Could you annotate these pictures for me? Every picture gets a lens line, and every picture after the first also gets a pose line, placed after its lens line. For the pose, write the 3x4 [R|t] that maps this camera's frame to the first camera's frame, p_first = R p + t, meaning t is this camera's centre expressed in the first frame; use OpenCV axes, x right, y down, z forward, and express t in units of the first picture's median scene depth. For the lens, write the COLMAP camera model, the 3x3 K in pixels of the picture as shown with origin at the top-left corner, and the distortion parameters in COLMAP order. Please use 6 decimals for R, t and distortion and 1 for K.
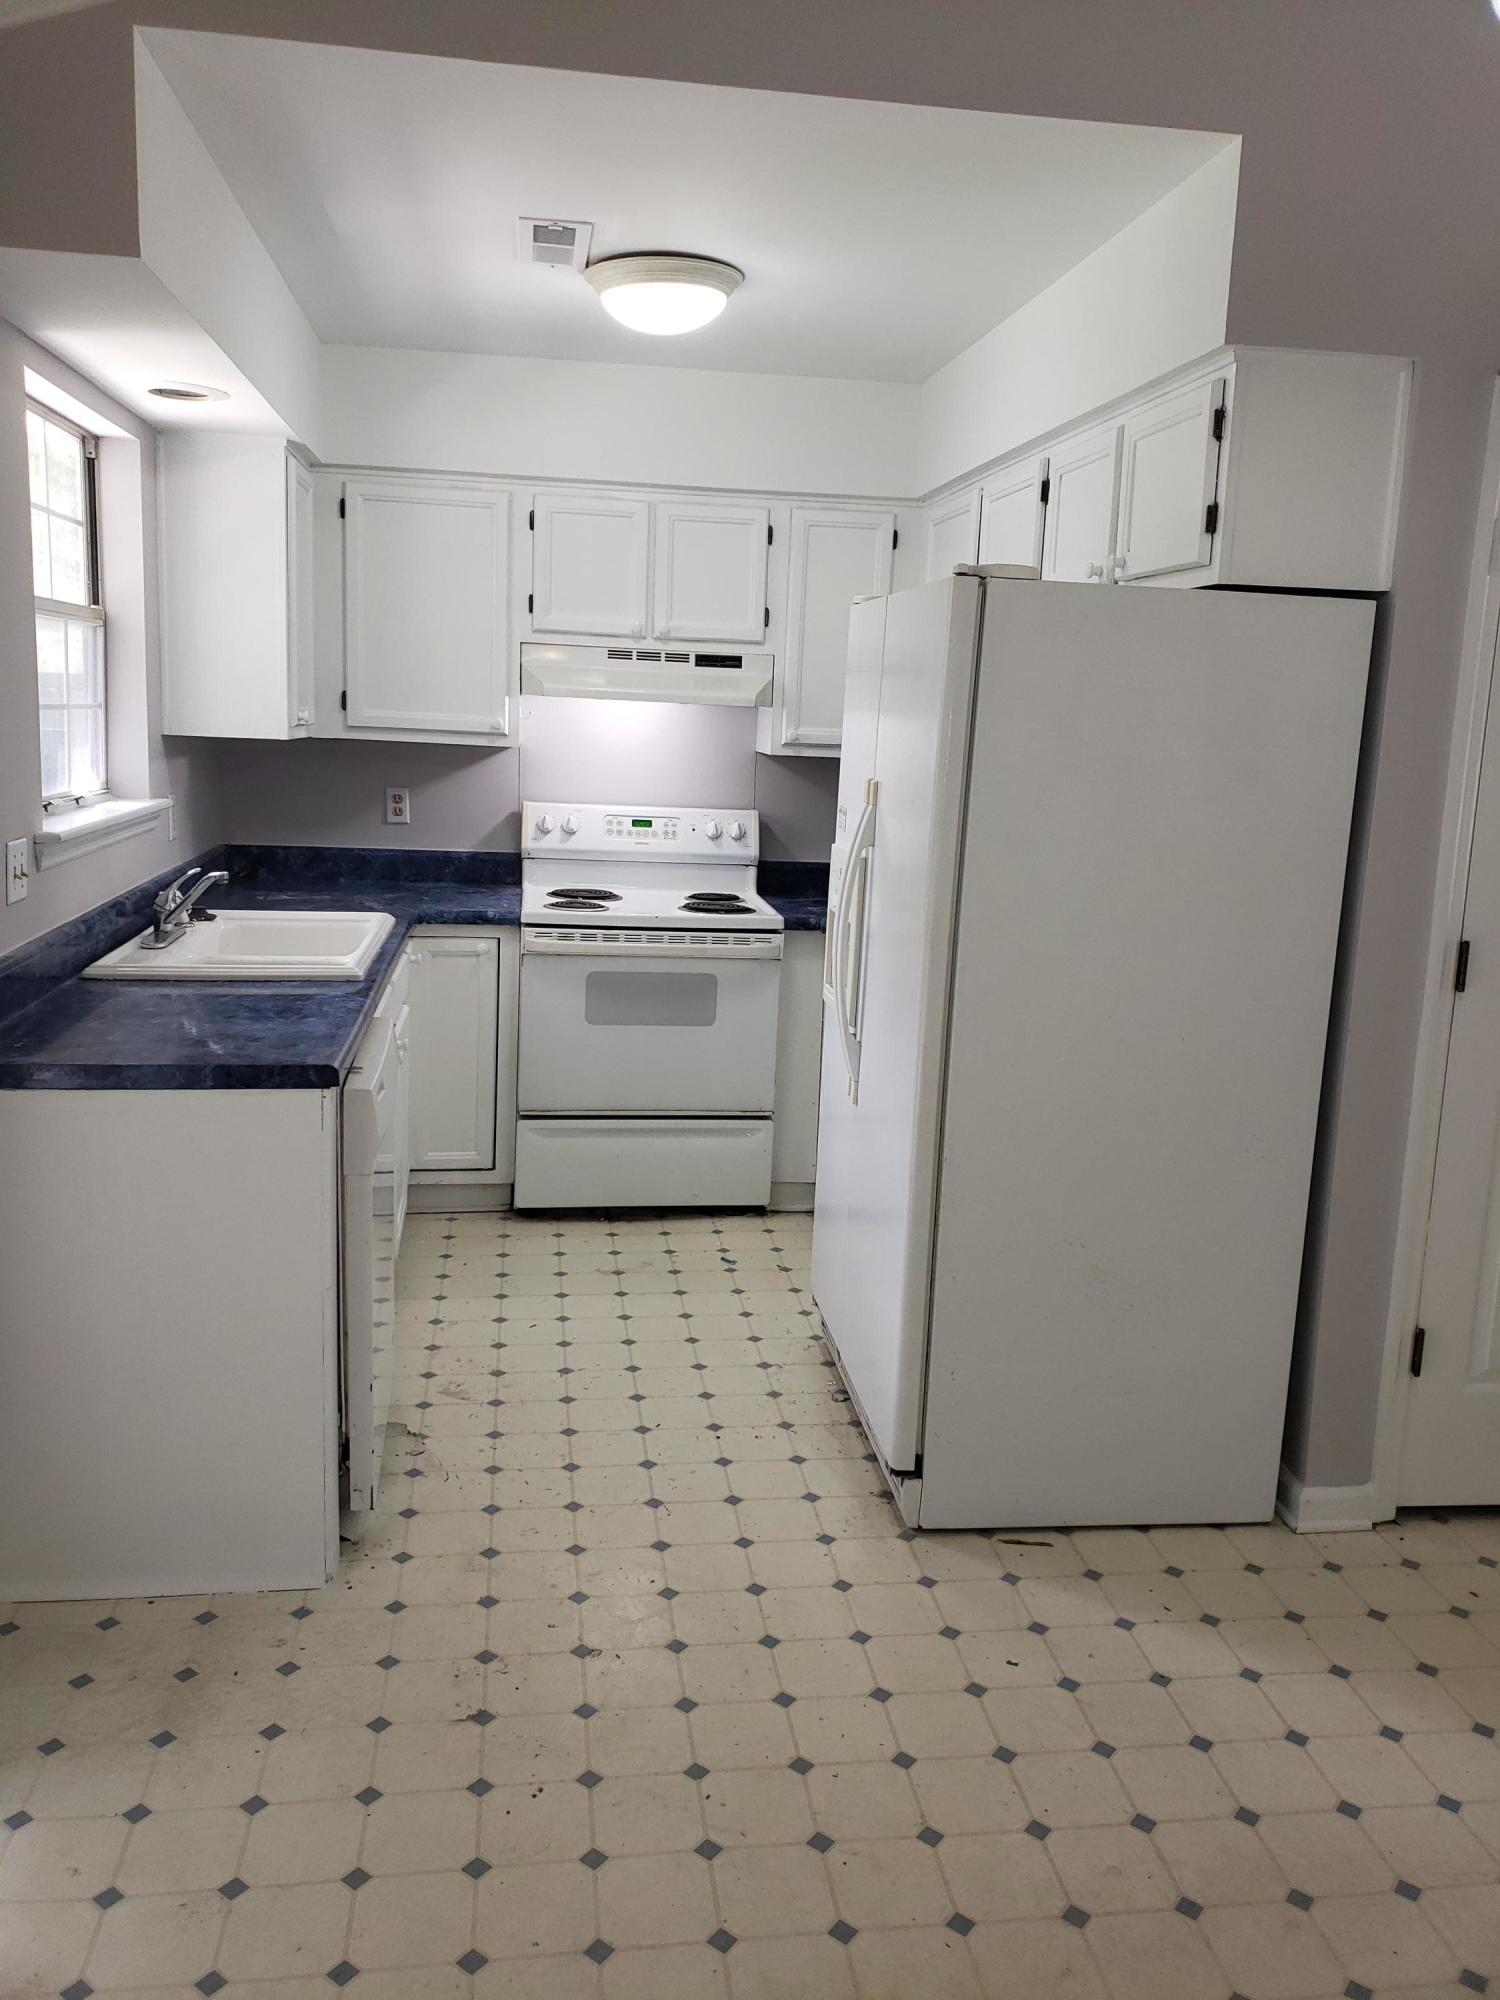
lens RADIAL K [[1578.9, 0, 750.0], [0, 1578.9, 1000.0], [0, 0, 1]] dist [0.047729, 0.002284]
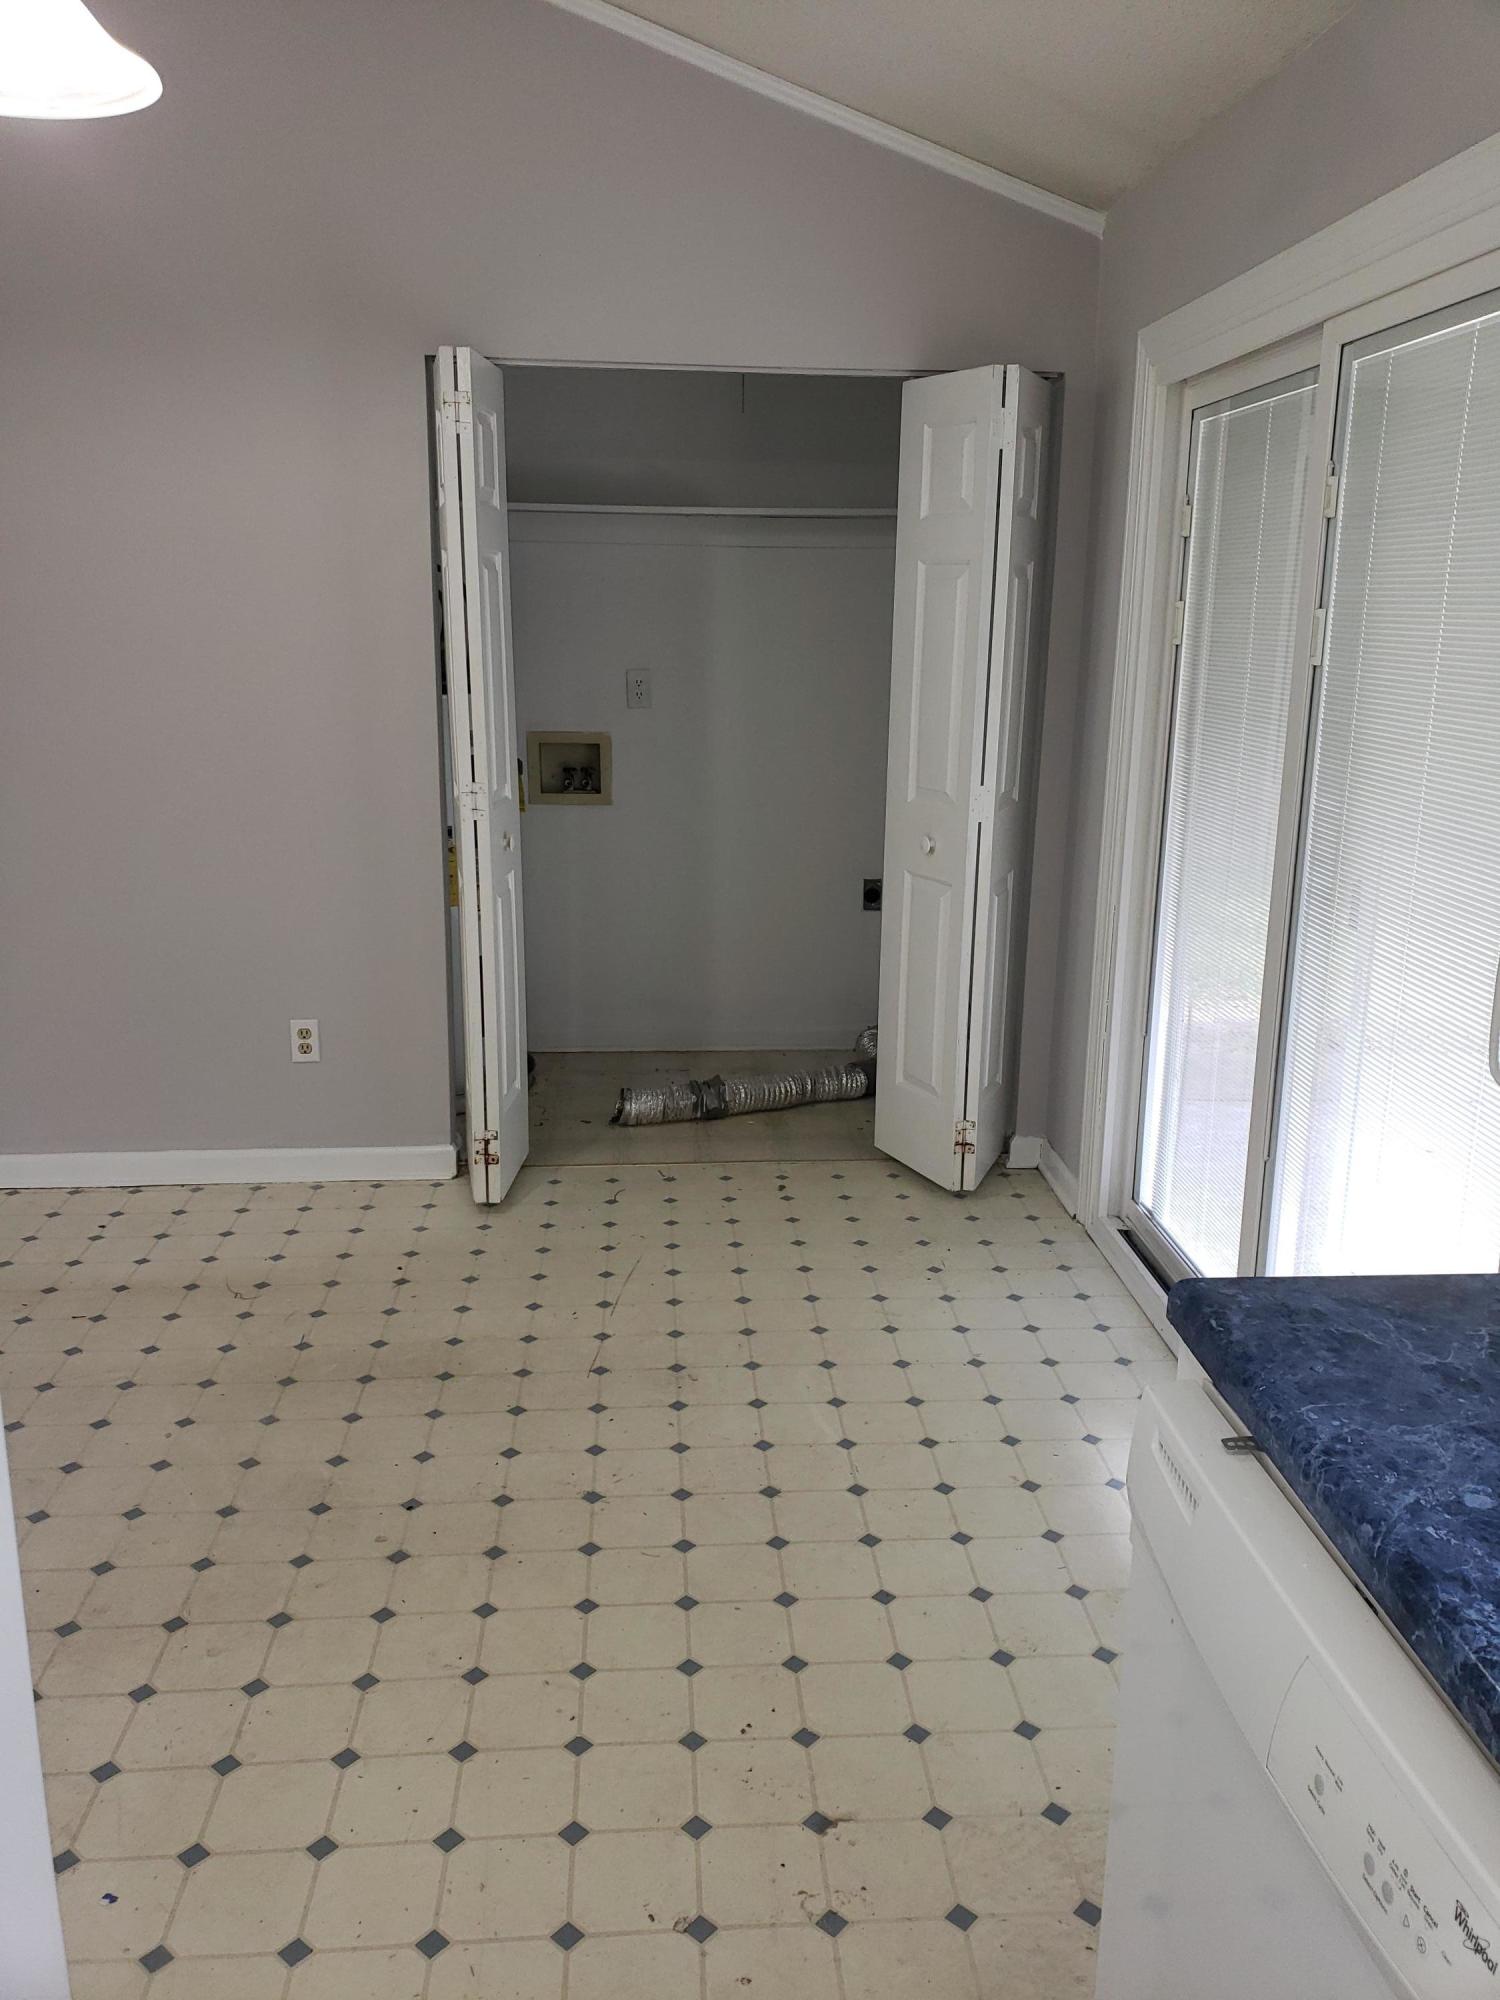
lens RADIAL K [[1562.6, 0, 758.3], [0, 1562.6, 970.1], [0, 0, 1]] dist [0.051997, -0.081385]
pose [[-0.996204, -0.067501, 0.054965, -0.159607], [-0.039580, 0.913620, 0.404638, -0.309502], [-0.077531, 0.400926, -0.912824, 1.666221]]
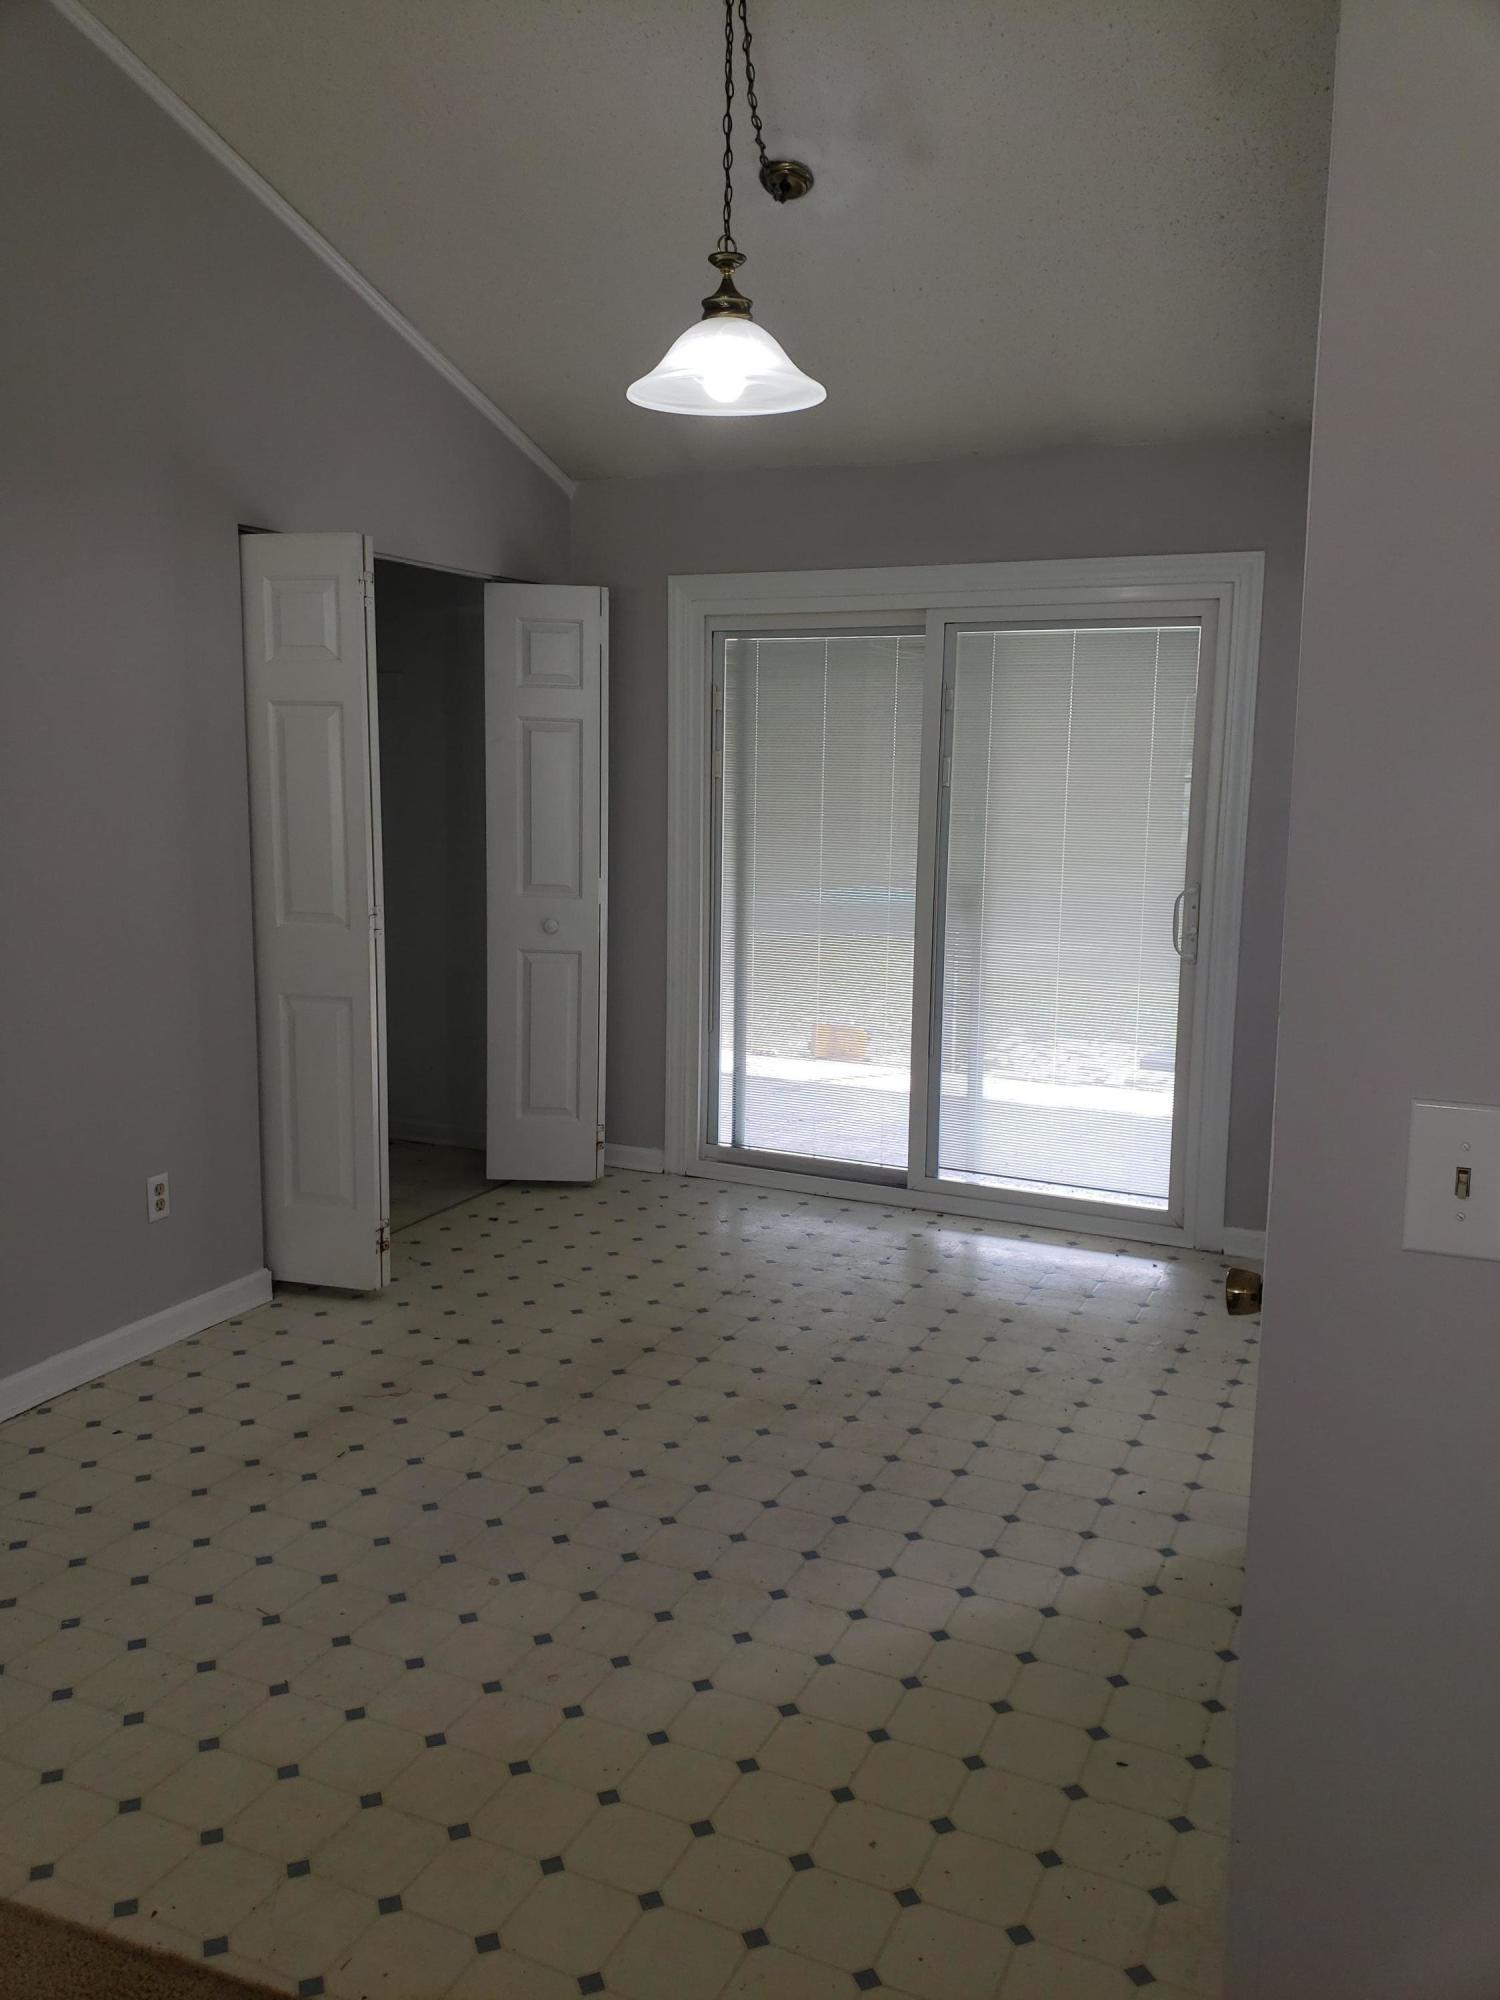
lens RADIAL K [[1562.6, 0, 758.3], [0, 1562.6, 970.1], [0, 0, 1]] dist [0.051997, -0.081385]
pose [[-0.544762, 0.066884, -0.835919, 1.536754], [-0.190793, 0.960787, 0.201213, -0.202245], [0.816598, 0.269101, -0.510639, 1.454625]]
